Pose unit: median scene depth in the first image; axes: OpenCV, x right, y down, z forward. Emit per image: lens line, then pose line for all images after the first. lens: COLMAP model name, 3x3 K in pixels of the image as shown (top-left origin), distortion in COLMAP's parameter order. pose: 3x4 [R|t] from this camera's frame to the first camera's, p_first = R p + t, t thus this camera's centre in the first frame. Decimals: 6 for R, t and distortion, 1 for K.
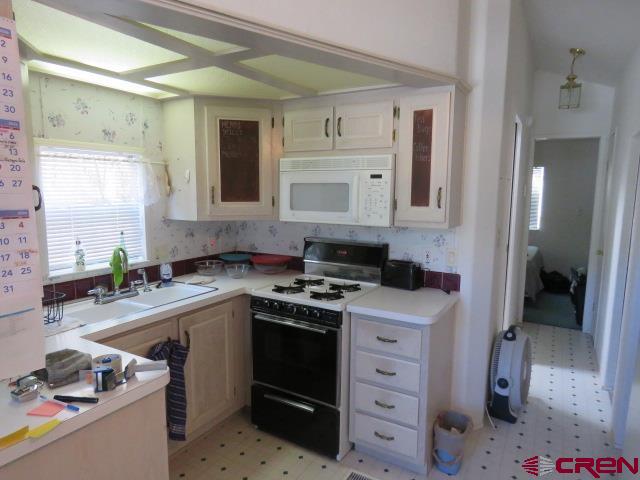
lens RADIAL K [[401.5, 0, 317.7], [0, 401.5, 242.4], [0, 0, 1]] dist [-0.021805, 0.001757]
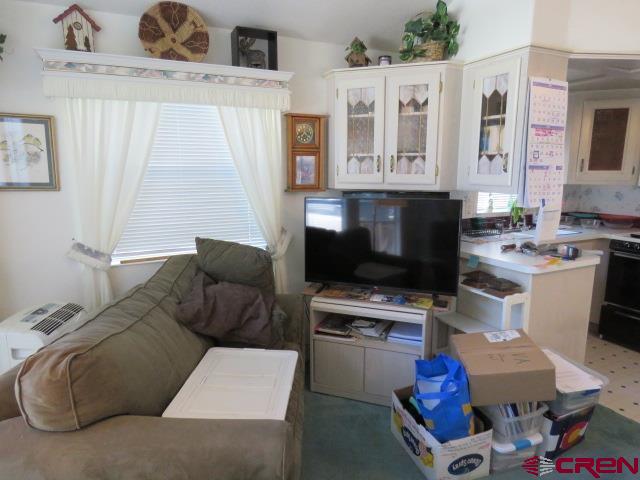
lens RADIAL K [[401.5, 0, 317.7], [0, 401.5, 242.4], [0, 0, 1]] dist [-0.021805, 0.001757]
pose [[0.821890, 0.094064, -0.561826, -0.226360], [-0.065307, 0.995329, 0.071107, 0.113301], [0.565890, -0.021751, 0.824194, -0.679102]]
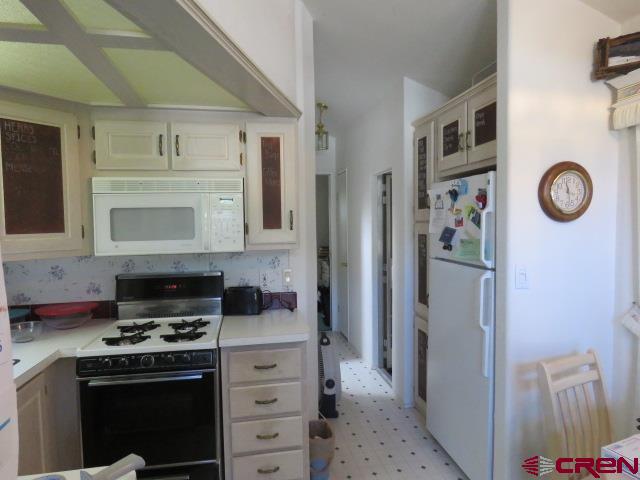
lens RADIAL K [[401.5, 0, 317.7], [0, 401.5, 242.4], [0, 0, 1]] dist [-0.021805, 0.001757]
pose [[0.752514, -0.054353, 0.656329, -0.300779], [0.107305, 0.993390, -0.040764, -0.001464], [-0.649775, 0.101103, 0.753373, 0.137033]]
